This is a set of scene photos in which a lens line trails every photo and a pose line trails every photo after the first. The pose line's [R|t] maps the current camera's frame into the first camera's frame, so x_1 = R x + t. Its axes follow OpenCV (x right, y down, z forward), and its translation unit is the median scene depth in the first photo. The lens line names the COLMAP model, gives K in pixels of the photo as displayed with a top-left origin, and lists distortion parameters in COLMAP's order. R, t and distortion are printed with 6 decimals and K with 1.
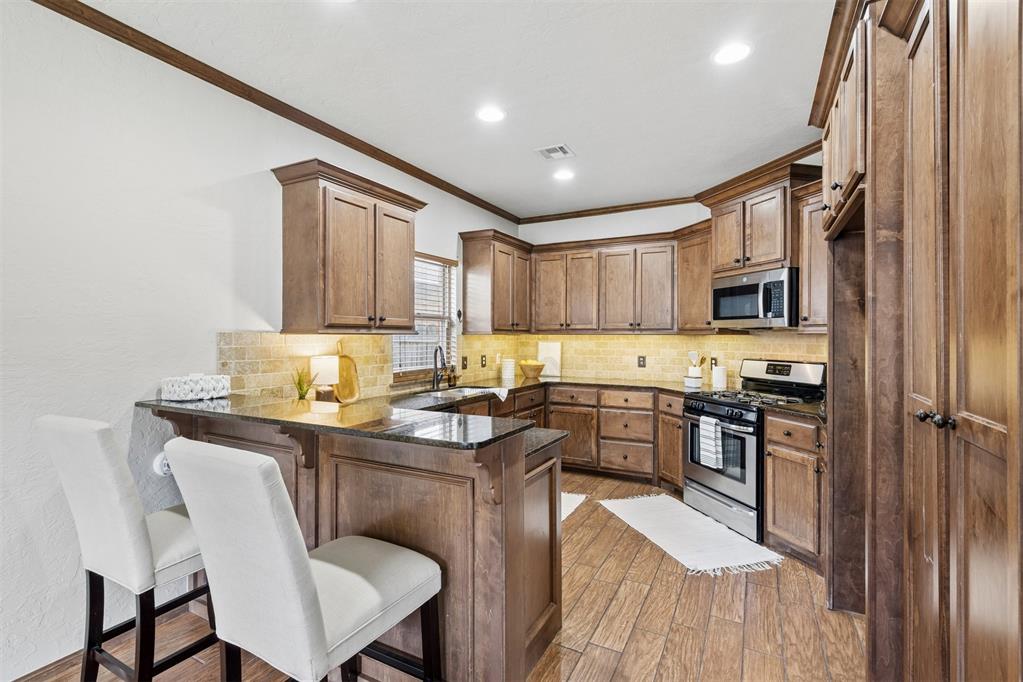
lens RADIAL K [[461.8, 0, 518.4], [0, 461.8, 333.7], [0, 0, 1]] dist [-0.006550, 0.002510]
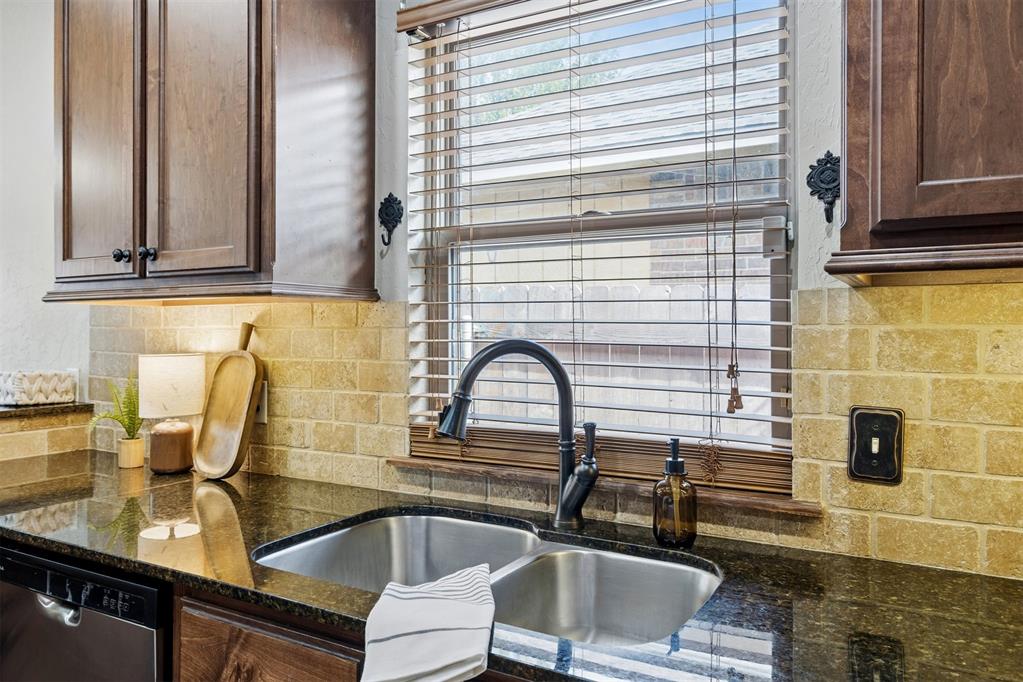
lens RADIAL K [[722.2, 0, 512.6], [0, 722.2, 330.8], [0, 0, 1]] dist [0.012666, -0.005954]
pose [[-0.043326, -0.006500, -0.999040, 0.177656], [0.001057, 0.999978, -0.006552, 0.021868], [0.999060, -0.001340, -0.043318, 0.930693]]
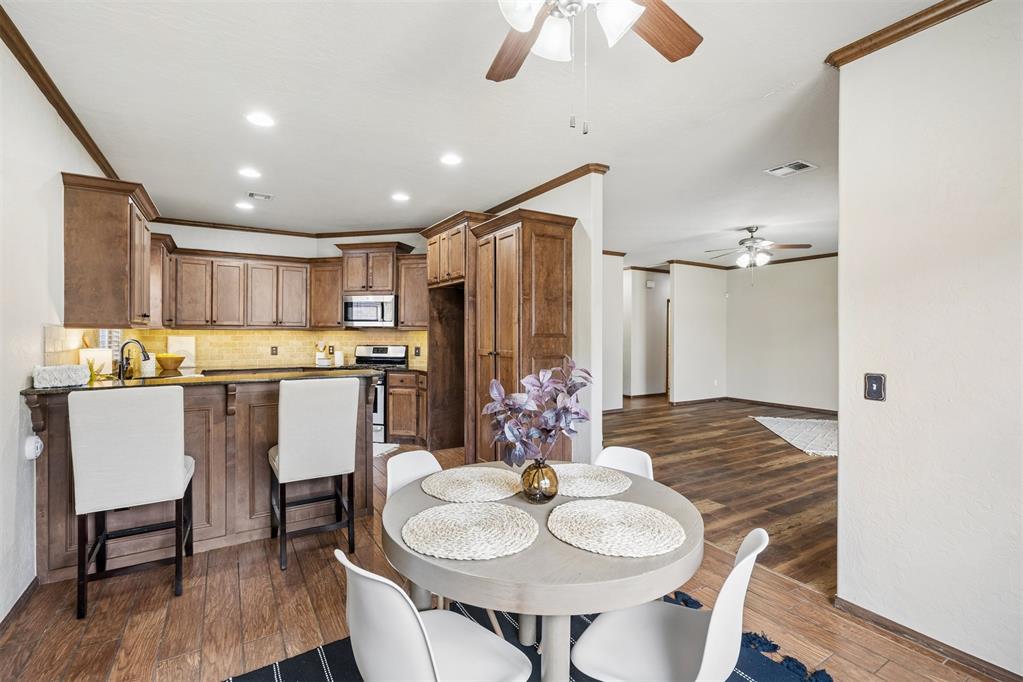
lens RADIAL K [[461.8, 0, 505.5], [0, 461.8, 334.9], [0, 0, 1]] dist [-0.006550, 0.002510]
pose [[0.518366, -0.002866, 0.855154, -0.586615], [-0.007329, 0.999943, 0.007794, 0.000779], [-0.855127, -0.010308, 0.518315, -0.271660]]
